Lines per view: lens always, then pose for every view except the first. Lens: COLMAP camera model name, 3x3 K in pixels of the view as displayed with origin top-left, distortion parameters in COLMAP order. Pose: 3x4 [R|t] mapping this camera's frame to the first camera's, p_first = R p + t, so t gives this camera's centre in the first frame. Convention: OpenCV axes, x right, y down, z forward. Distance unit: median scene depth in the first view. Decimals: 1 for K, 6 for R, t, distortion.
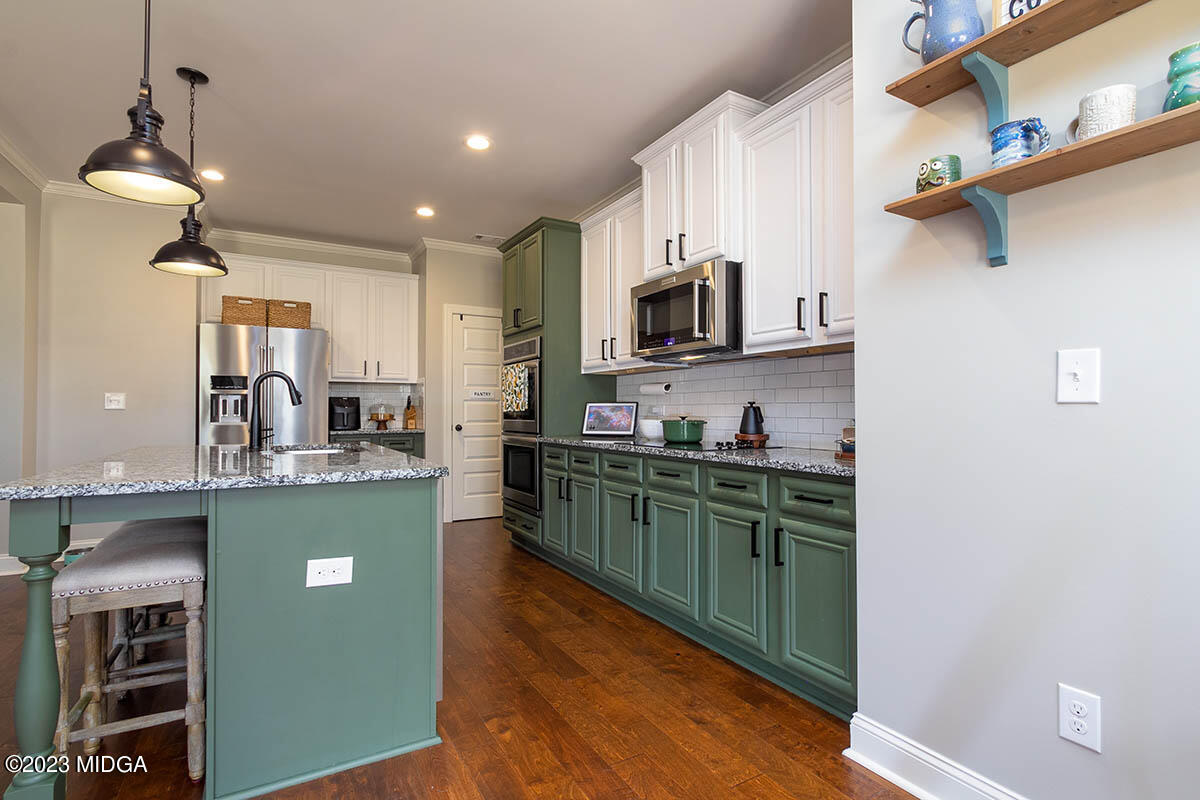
lens RADIAL K [[574.4, 0, 600.0], [0, 574.4, 400.0], [0, 0, 1]] dist [0.002437, 0.000145]
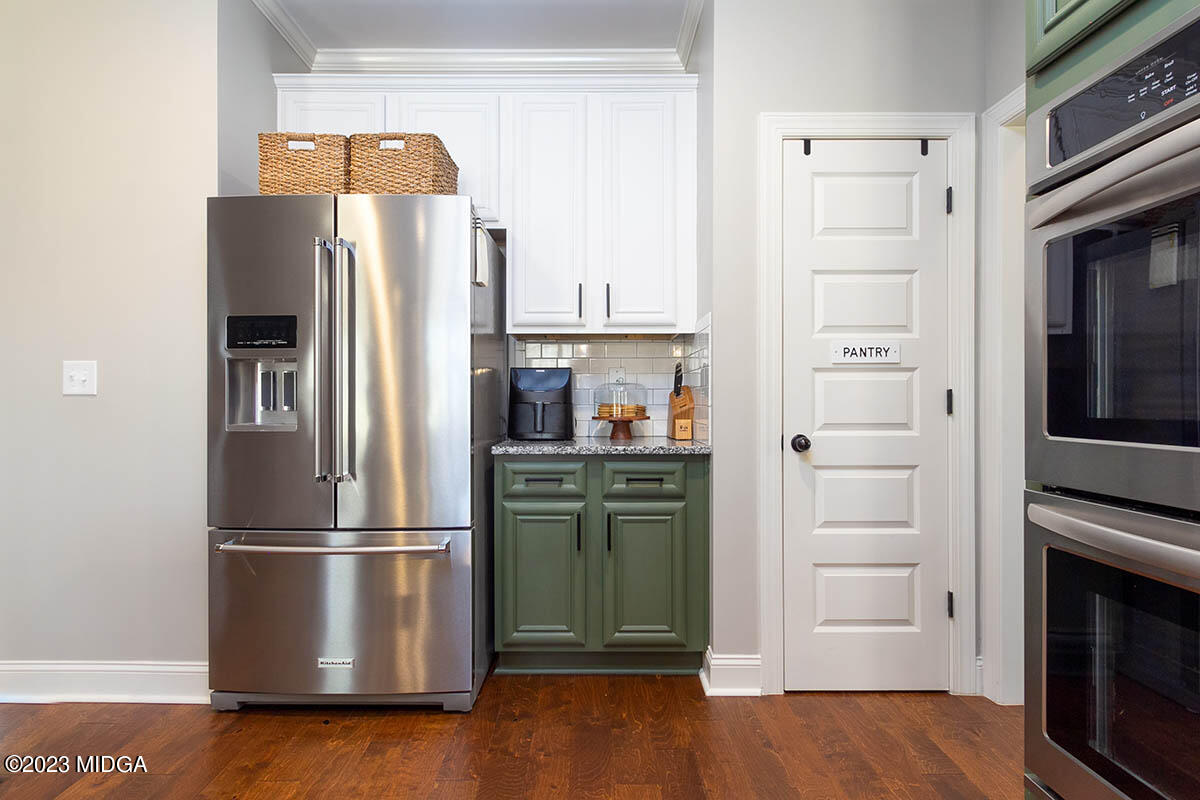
lens RADIAL K [[574.4, 0, 600.0], [0, 574.4, 400.0], [0, 0, 1]] dist [0.002437, 0.000145]
pose [[0.867738, -0.000334, -0.497022, -0.172427], [0.007960, 0.999881, 0.013225, 0.014260], [0.496959, -0.015432, 0.867637, 0.608163]]
